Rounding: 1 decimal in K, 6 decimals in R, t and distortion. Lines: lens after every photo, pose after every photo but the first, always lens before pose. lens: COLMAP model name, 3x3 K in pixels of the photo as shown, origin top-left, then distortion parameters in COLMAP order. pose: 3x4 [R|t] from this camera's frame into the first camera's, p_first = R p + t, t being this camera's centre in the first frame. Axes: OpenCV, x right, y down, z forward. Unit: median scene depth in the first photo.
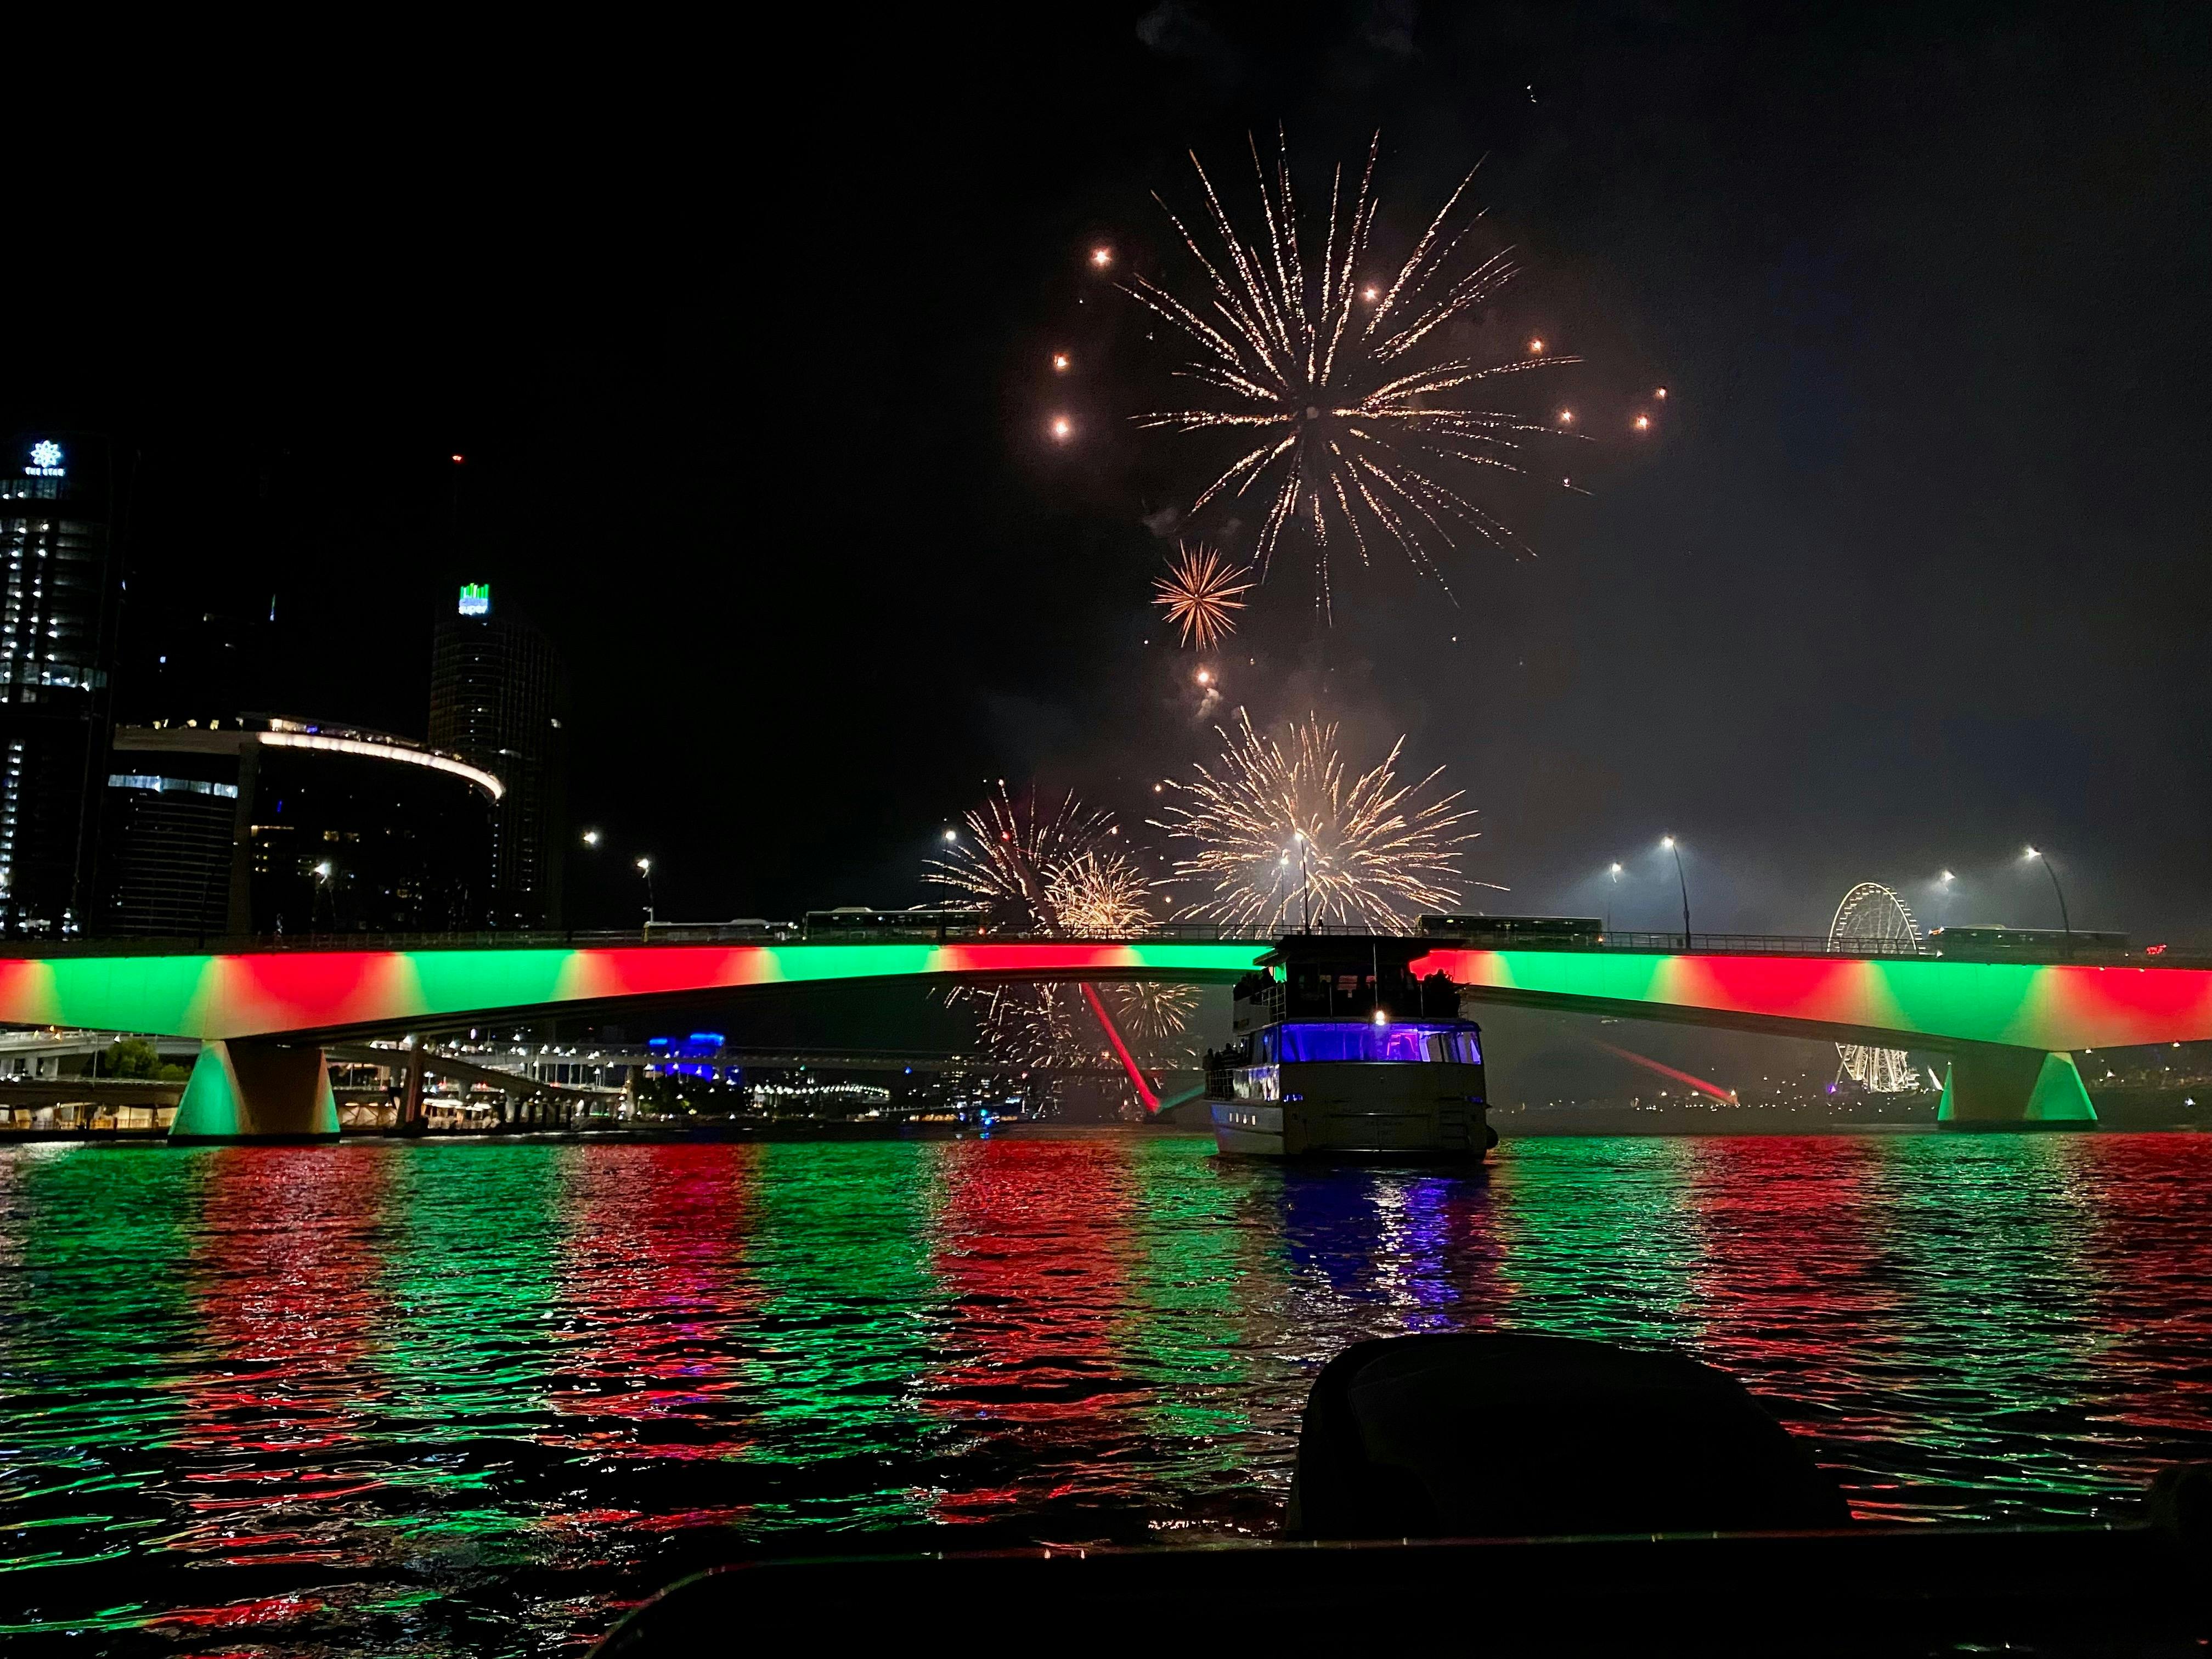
lens RADIAL K [[1662.7, 0, 1099.5], [0, 1662.7, 825.9], [0, 0, 1]] dist [0.007990, -0.002843]
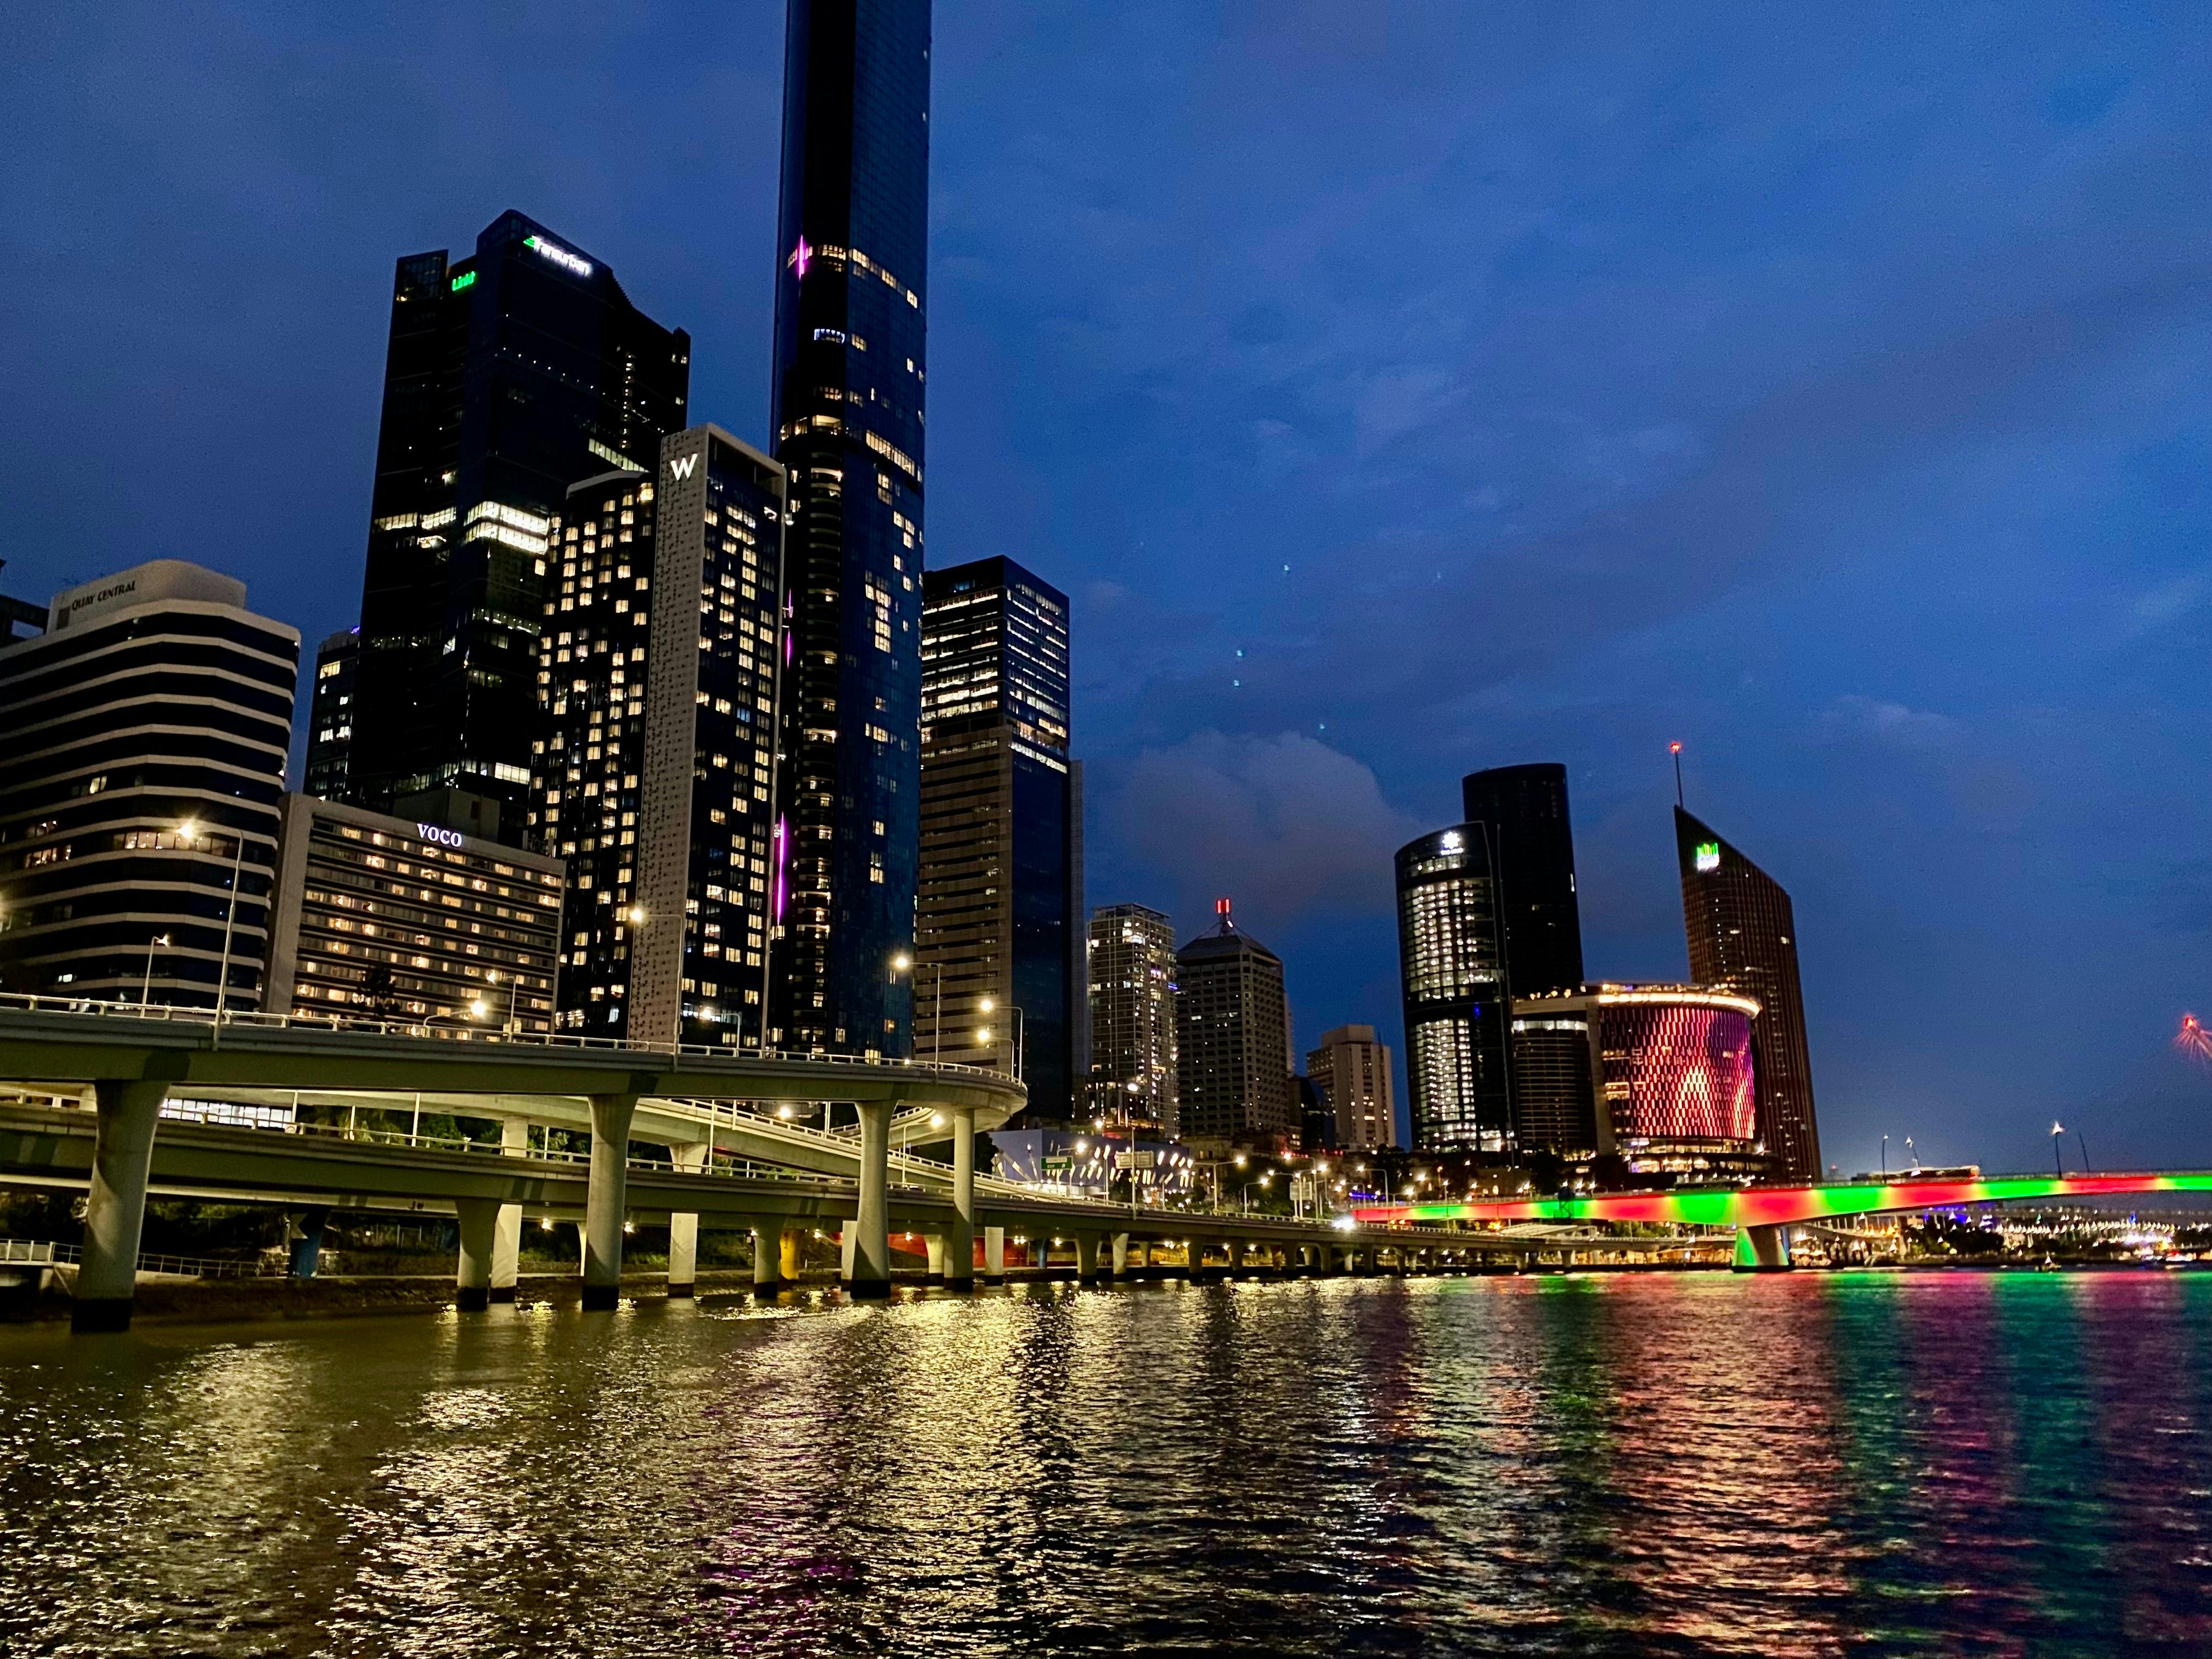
lens RADIAL K [[1662.7, 0, 1104.9], [0, 1662.7, 837.6], [0, 0, 1]] dist [0.007990, -0.002843]
pose [[0.767287, -0.156630, -0.621883, 0.114842], [0.111896, 0.987538, -0.110667, -0.083742], [0.631467, 0.015327, 0.775252, -0.463403]]
